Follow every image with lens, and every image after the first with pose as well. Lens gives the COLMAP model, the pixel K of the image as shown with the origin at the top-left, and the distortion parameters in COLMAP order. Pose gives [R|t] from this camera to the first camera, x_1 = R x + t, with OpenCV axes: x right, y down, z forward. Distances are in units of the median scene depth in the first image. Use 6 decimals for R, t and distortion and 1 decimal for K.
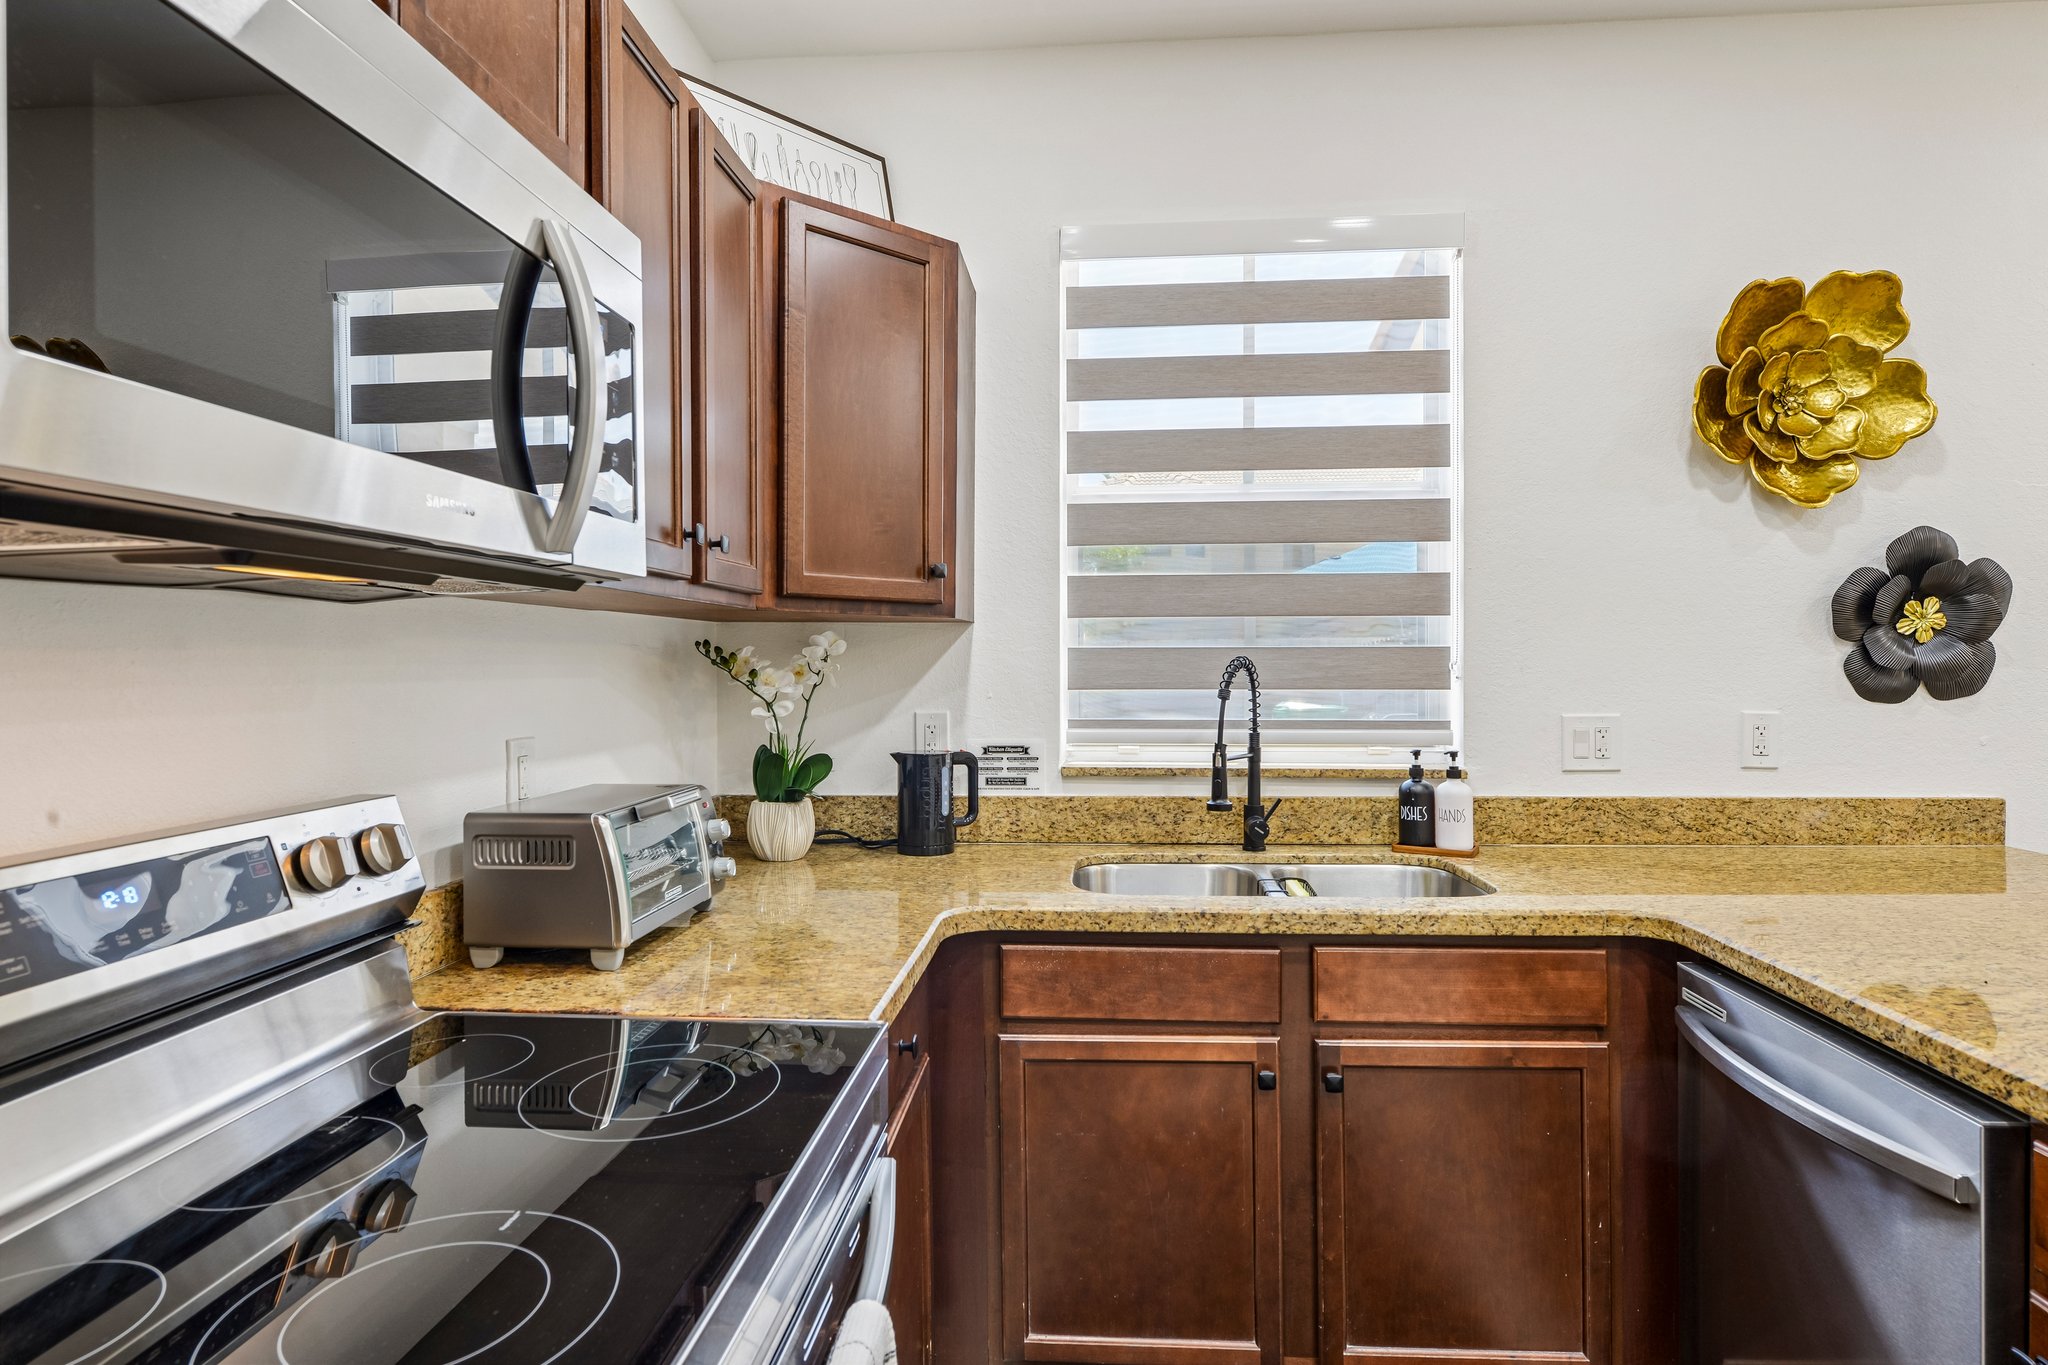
lens RADIAL K [[1054.9, 0, 1030.5], [0, 1054.9, 675.1], [0, 0, 1]] dist [-0.004392, -0.000170]
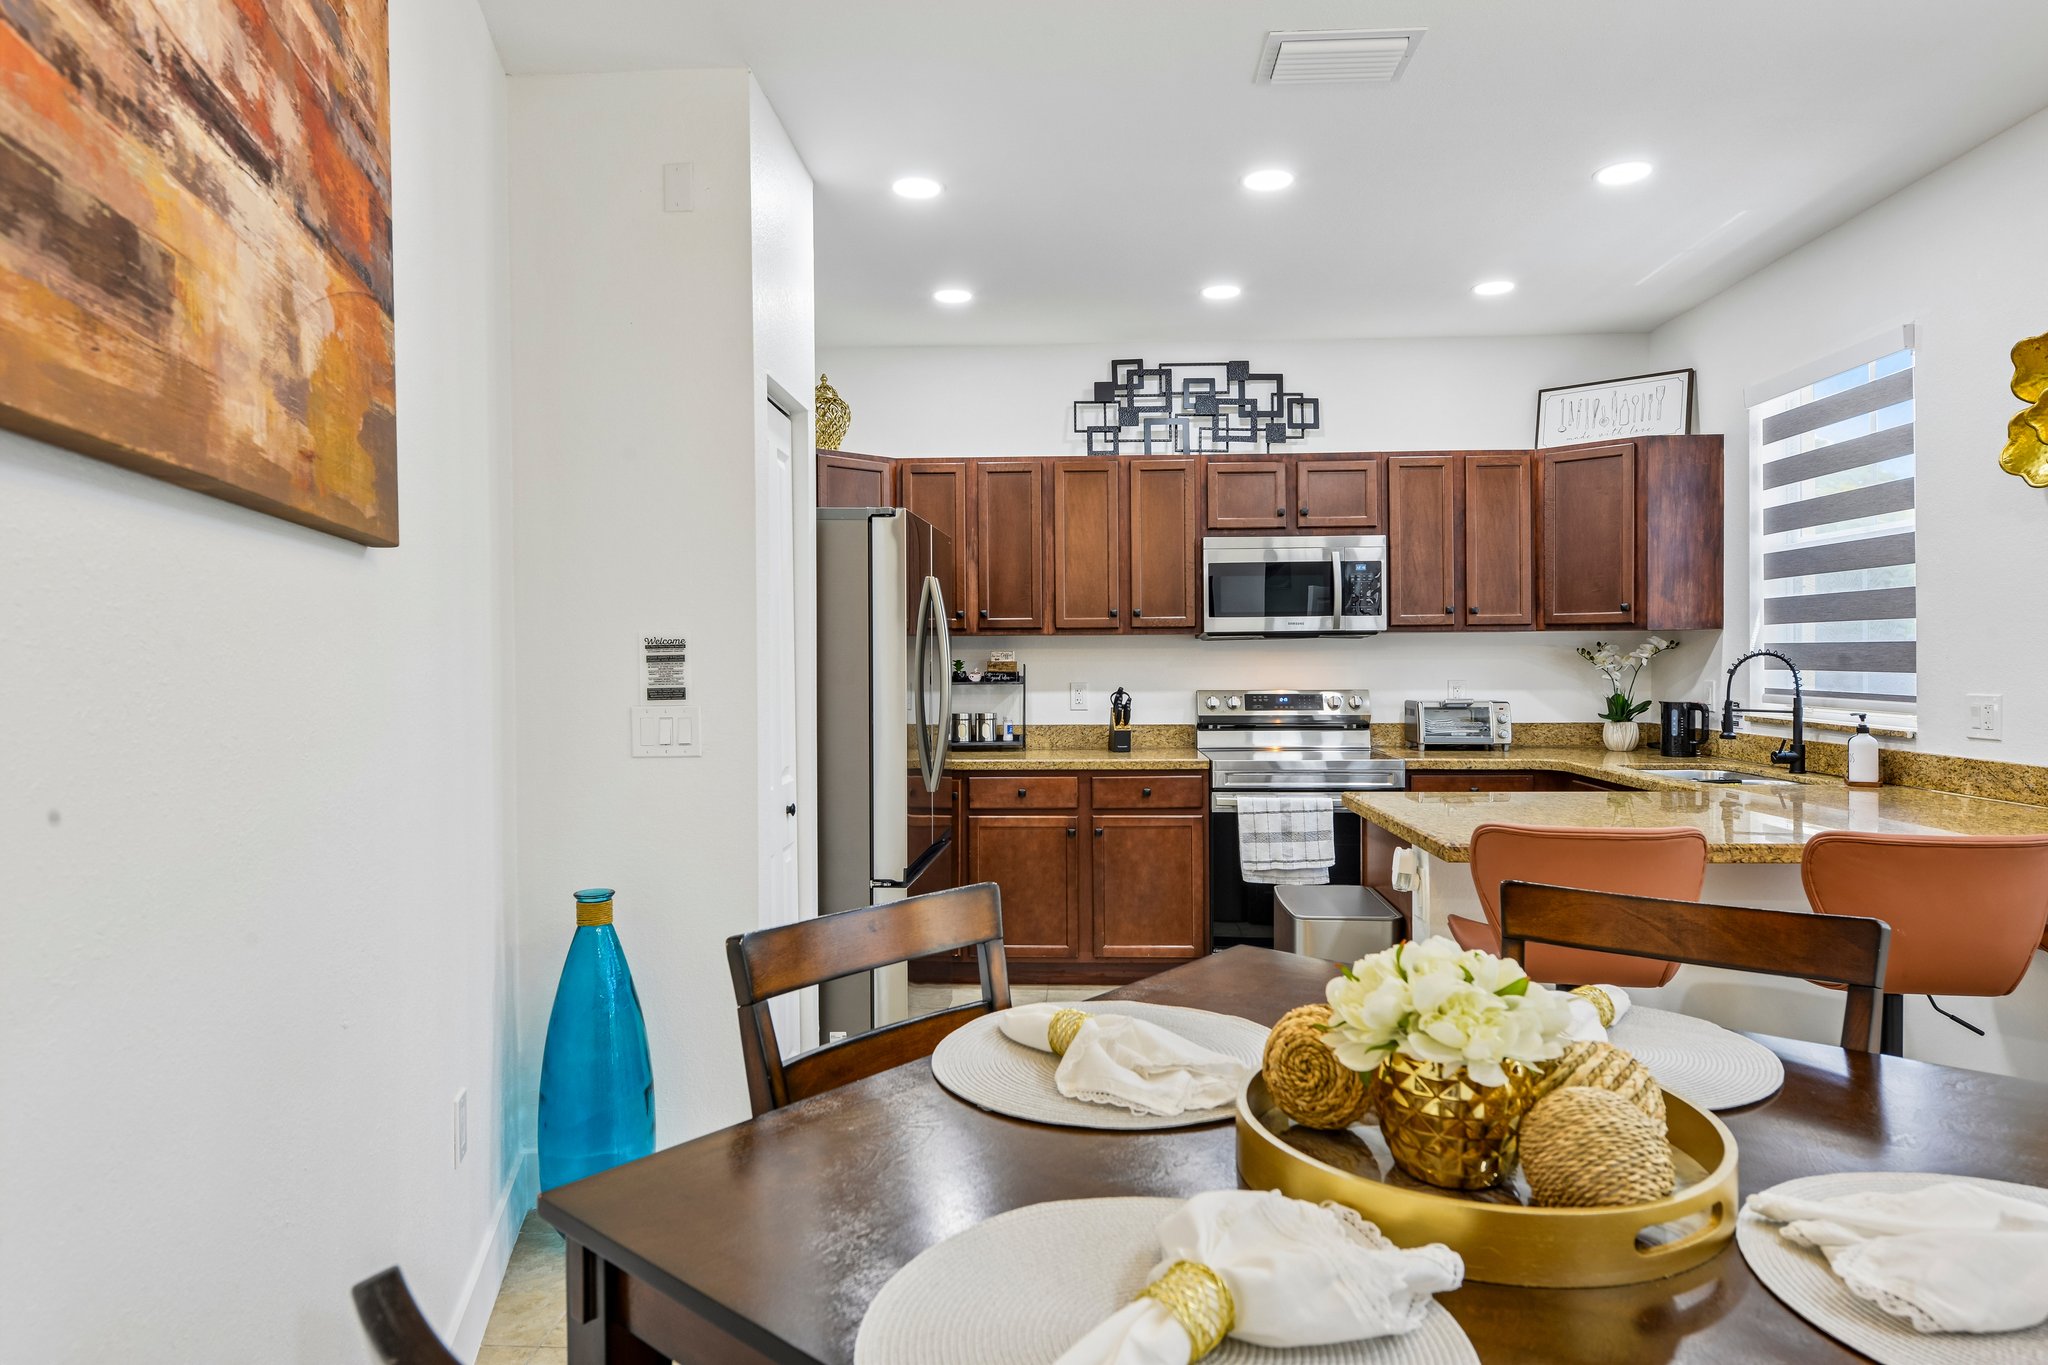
lens RADIAL K [[1226.5, 0, 1035.8], [0, 1226.5, 679.0], [0, 0, 1]] dist [0.000213, 0.000780]
pose [[0.042959, 0.023908, -0.998791, 1.959294], [-0.004478, 0.999708, 0.023737, -0.011052], [0.999067, 0.003453, 0.043053, -0.199388]]
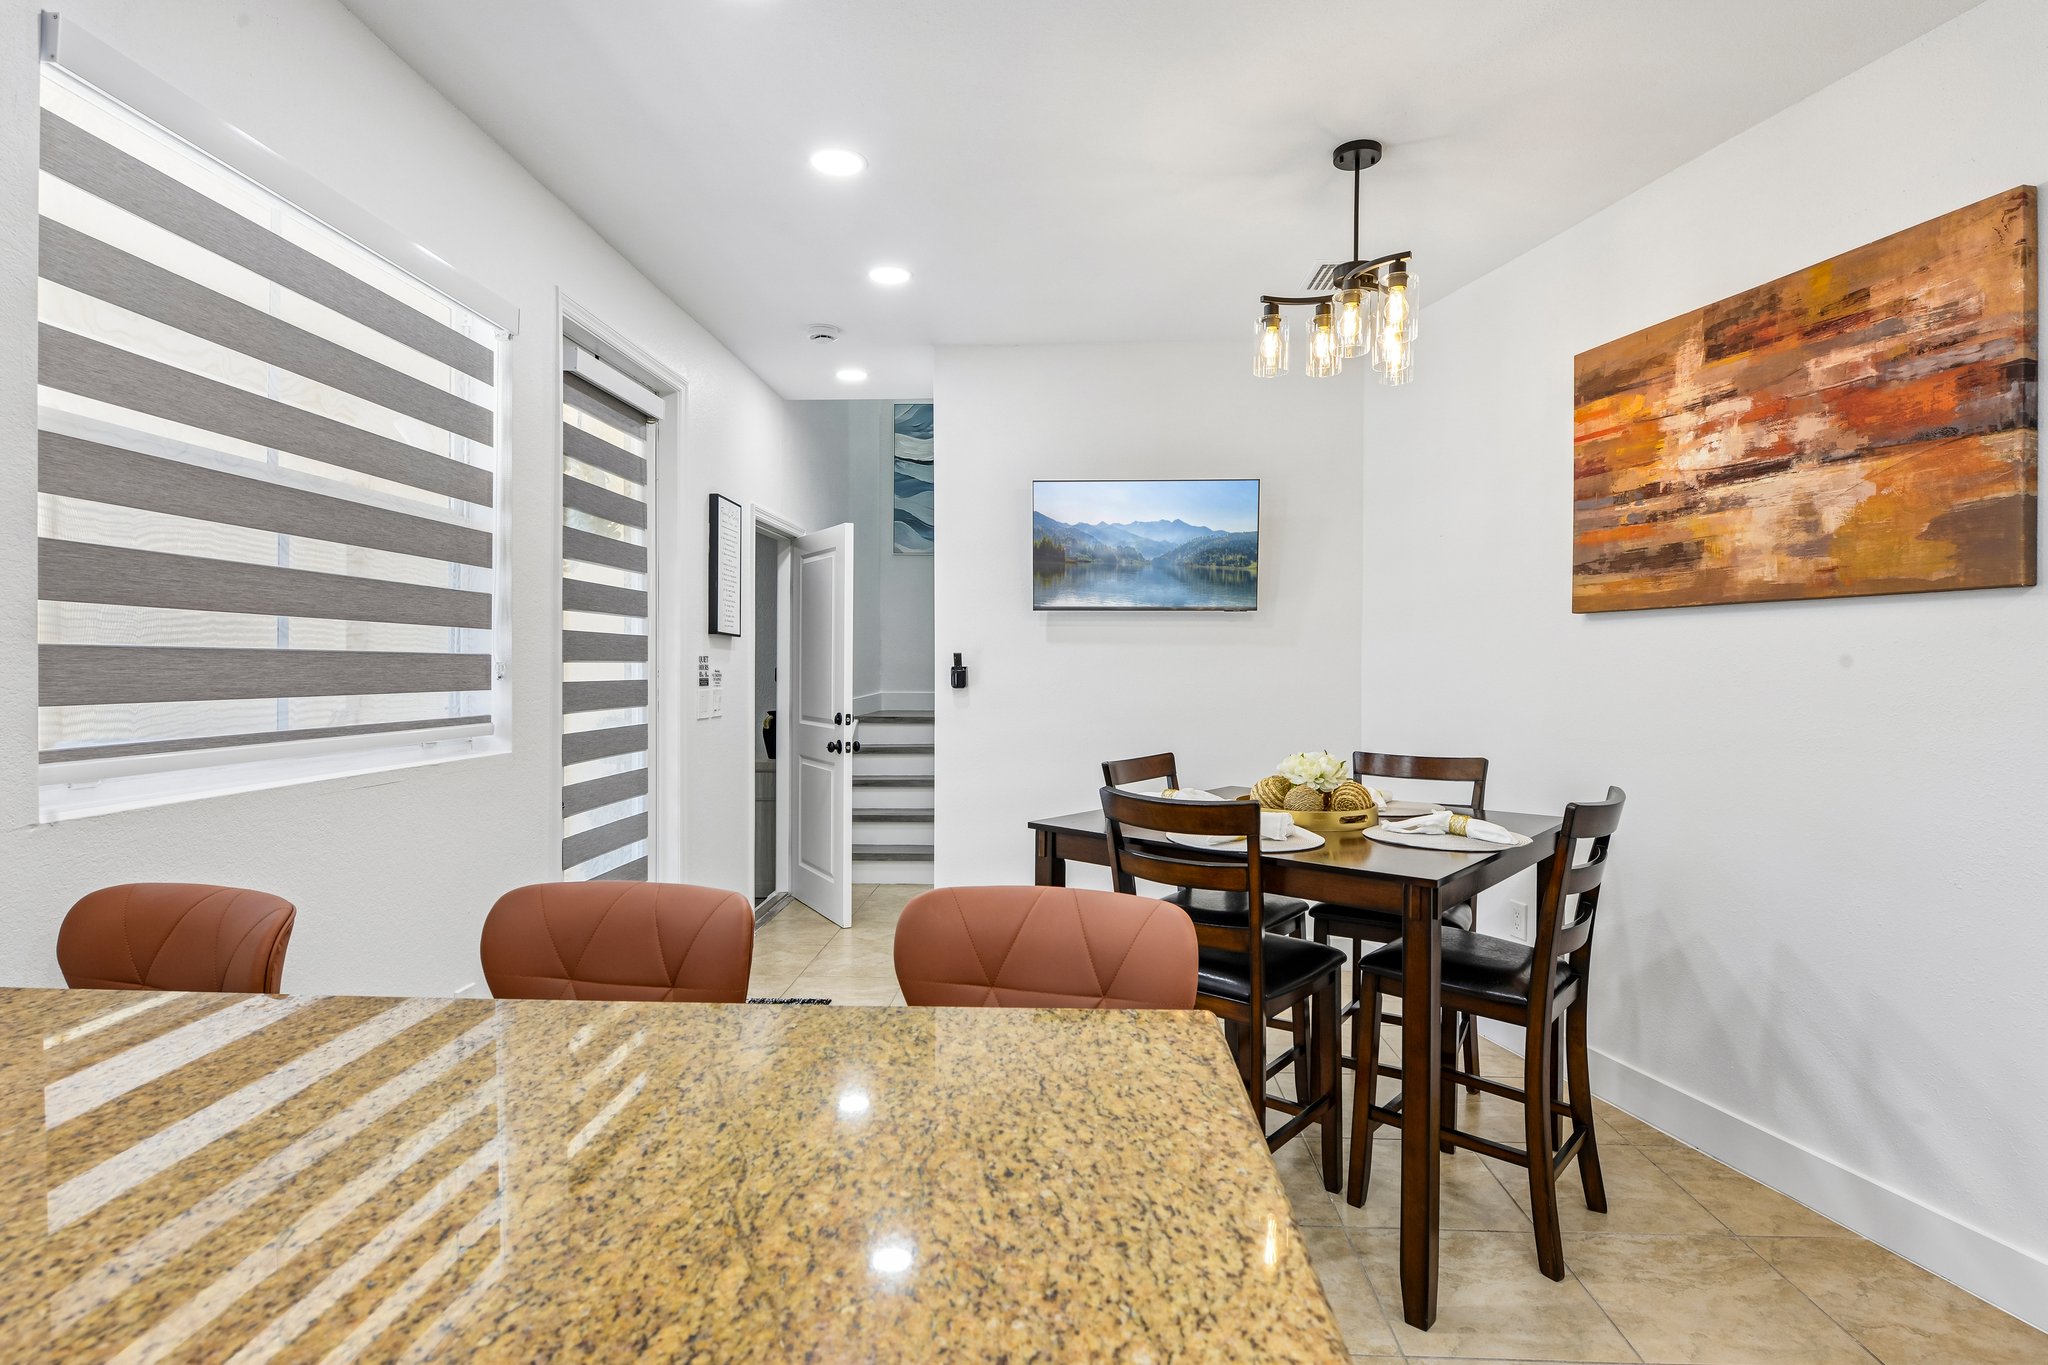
lens RADIAL K [[1043.3, 0, 1022.2], [0, 1043.3, 661.5], [0, 0, 1]] dist [-0.003758, -0.000782]
pose [[-0.024830, 0.009439, 0.999647, 0.296656], [0.000504, 0.999955, -0.009429, 0.001536], [-0.999692, 0.000270, -0.024834, 0.336094]]
